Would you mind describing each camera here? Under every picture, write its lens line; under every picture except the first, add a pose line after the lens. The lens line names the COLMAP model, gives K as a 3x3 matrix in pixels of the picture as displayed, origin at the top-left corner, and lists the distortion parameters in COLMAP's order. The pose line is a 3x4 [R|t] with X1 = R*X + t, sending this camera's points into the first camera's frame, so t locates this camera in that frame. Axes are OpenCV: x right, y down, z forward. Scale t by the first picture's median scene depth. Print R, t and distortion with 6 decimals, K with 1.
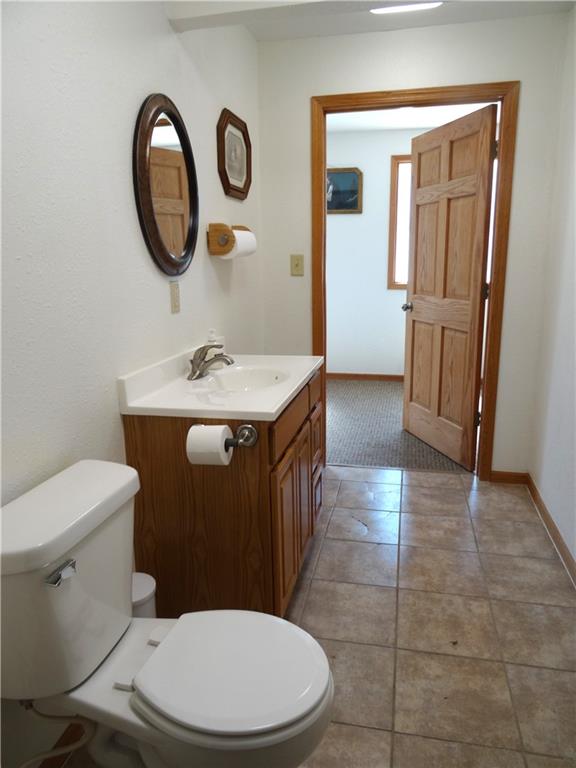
lens RADIAL K [[554.2, 0, 289.4], [0, 554.2, 383.2], [0, 0, 1]] dist [-0.005133, -0.005856]
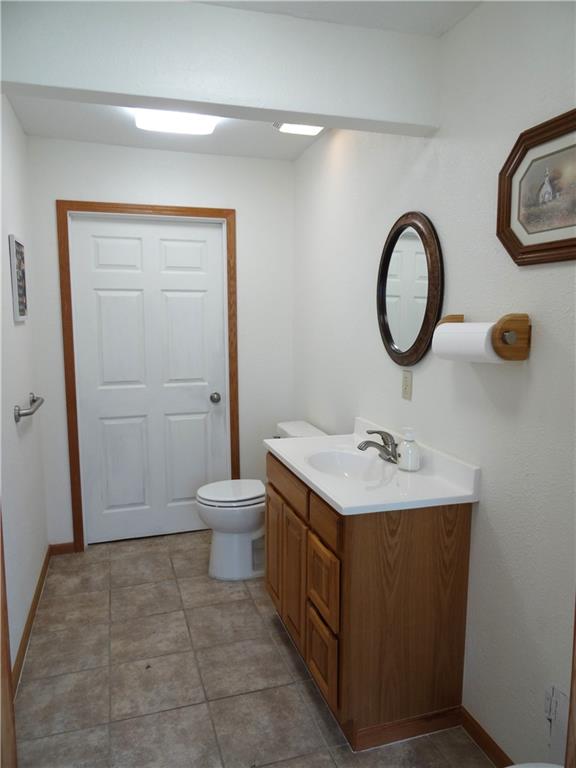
lens RADIAL K [[554.2, 0, 288.6], [0, 554.2, 385.6], [0, 0, 1]] dist [-0.005133, -0.005856]
pose [[-0.869594, 0.074306, -0.488145, 0.540387], [-0.098565, 0.942592, 0.319070, -0.489239], [0.483830, 0.325576, -0.812348, 1.811836]]
